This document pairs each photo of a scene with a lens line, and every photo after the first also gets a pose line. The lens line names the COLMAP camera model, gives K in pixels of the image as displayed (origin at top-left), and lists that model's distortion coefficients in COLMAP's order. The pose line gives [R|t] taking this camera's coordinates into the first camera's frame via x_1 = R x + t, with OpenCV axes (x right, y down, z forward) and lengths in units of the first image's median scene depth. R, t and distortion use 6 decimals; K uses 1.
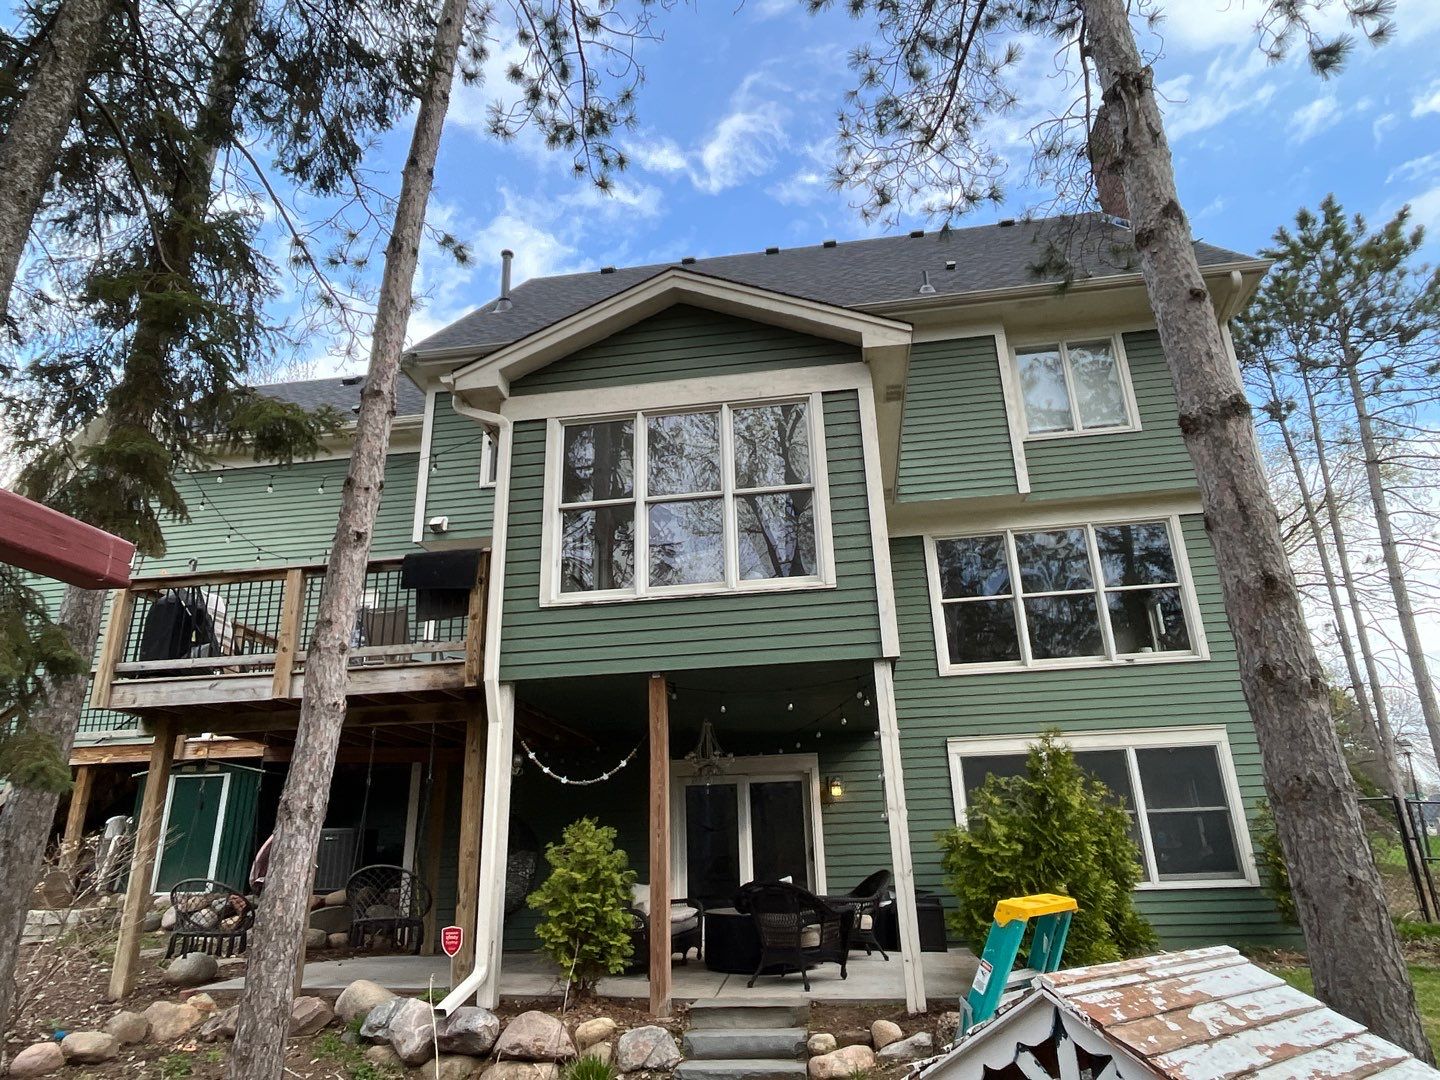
lens RADIAL K [[887.4, 0, 714.6], [0, 887.4, 538.6], [0, 0, 1]] dist [0.001466, 0.000052]
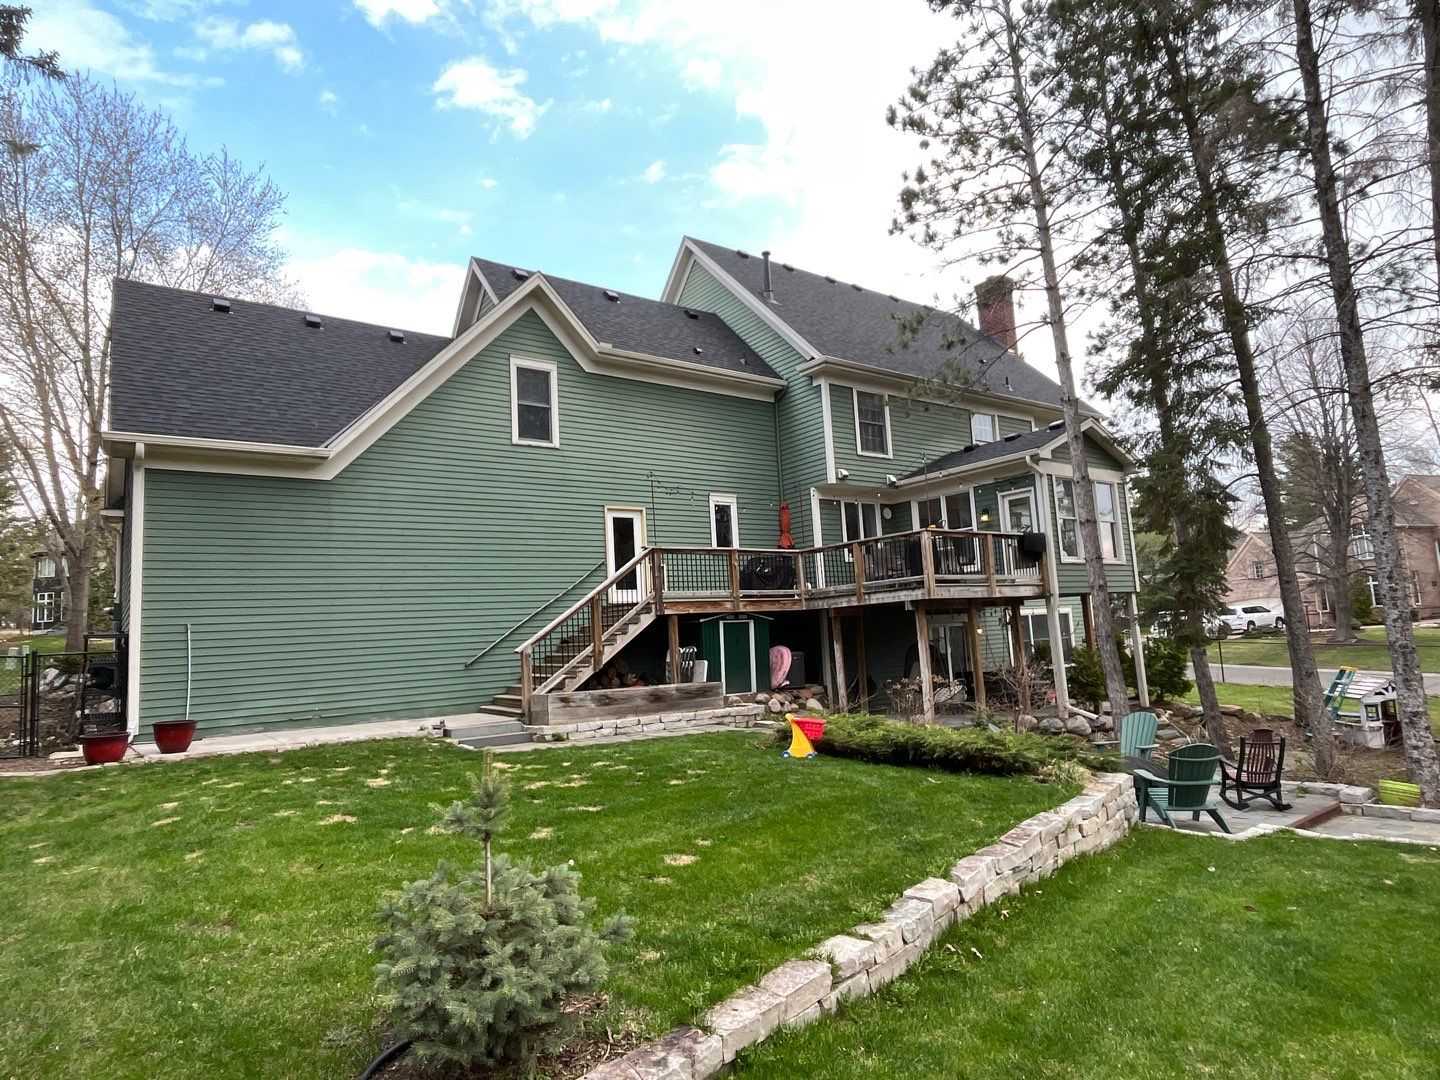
lens RADIAL K [[826.4, 0, 728.3], [0, 826.4, 538.5], [0, 0, 1]] dist [0.028295, 0.000473]
pose [[0.712735, 0.074150, 0.697504, -1.153820], [-0.213567, 0.970124, 0.115100, -0.025312], [-0.668131, -0.230999, 0.707277, 0.020964]]
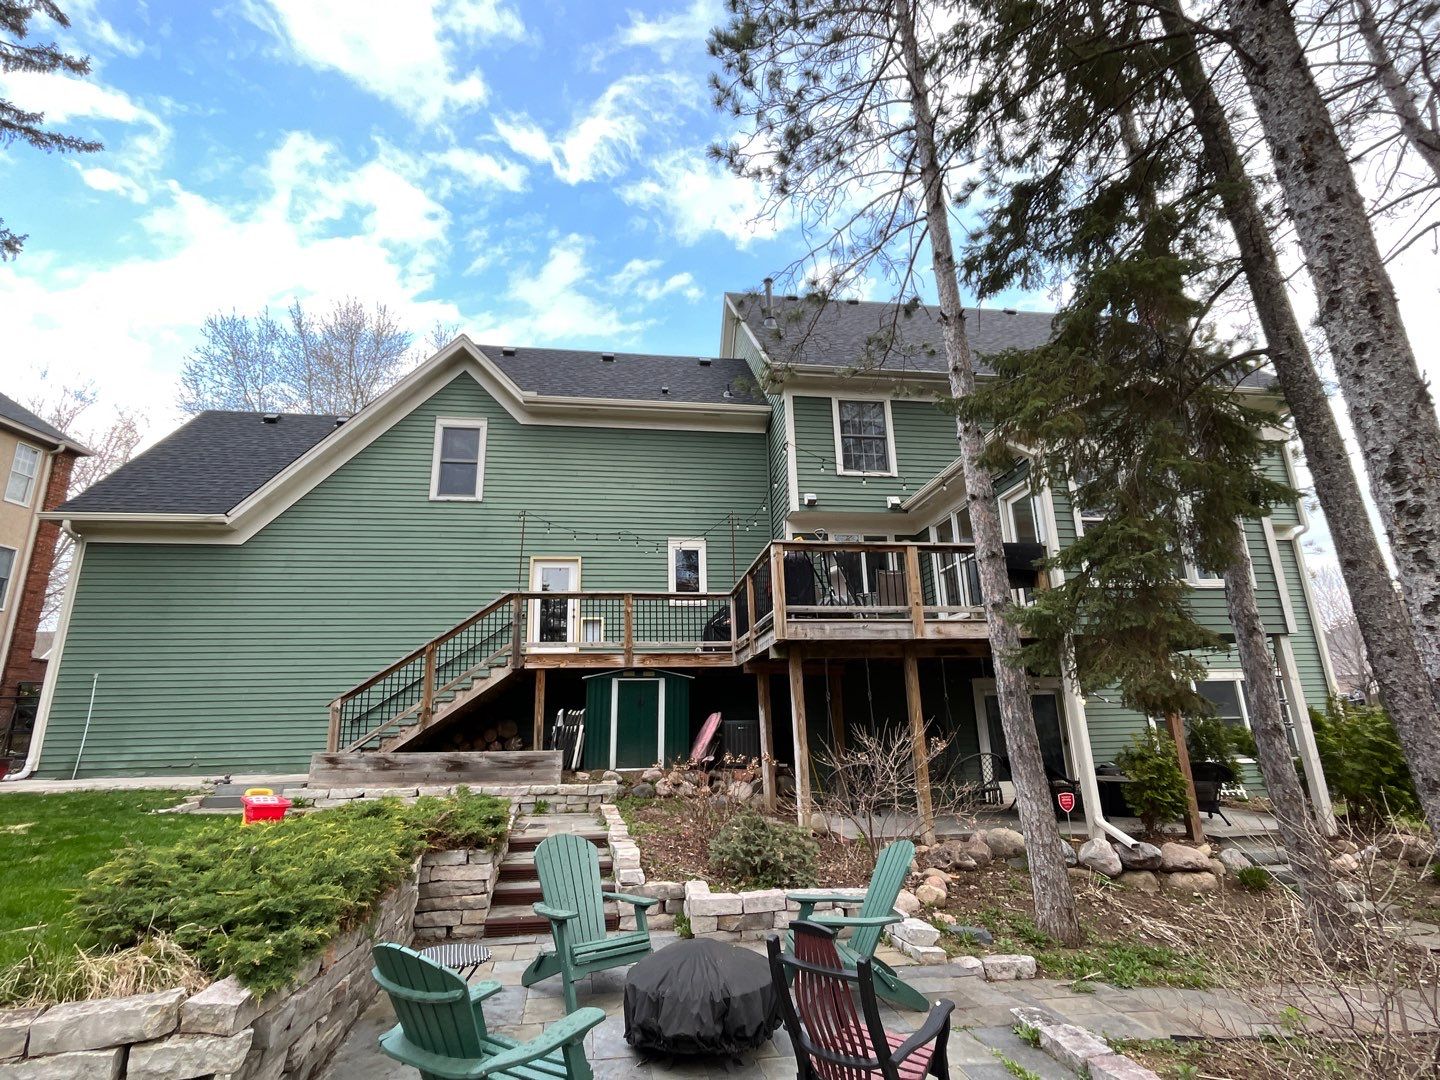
lens RADIAL K [[703.8, 0, 717.5], [0, 703.8, 546.7], [0, 0, 1]] dist [0.011163, 0.000036]
pose [[0.960858, 0.077032, 0.266117, -0.544797], [-0.100397, 0.992092, 0.075321, -0.009598], [-0.258211, -0.099090, 0.960993, 0.004916]]
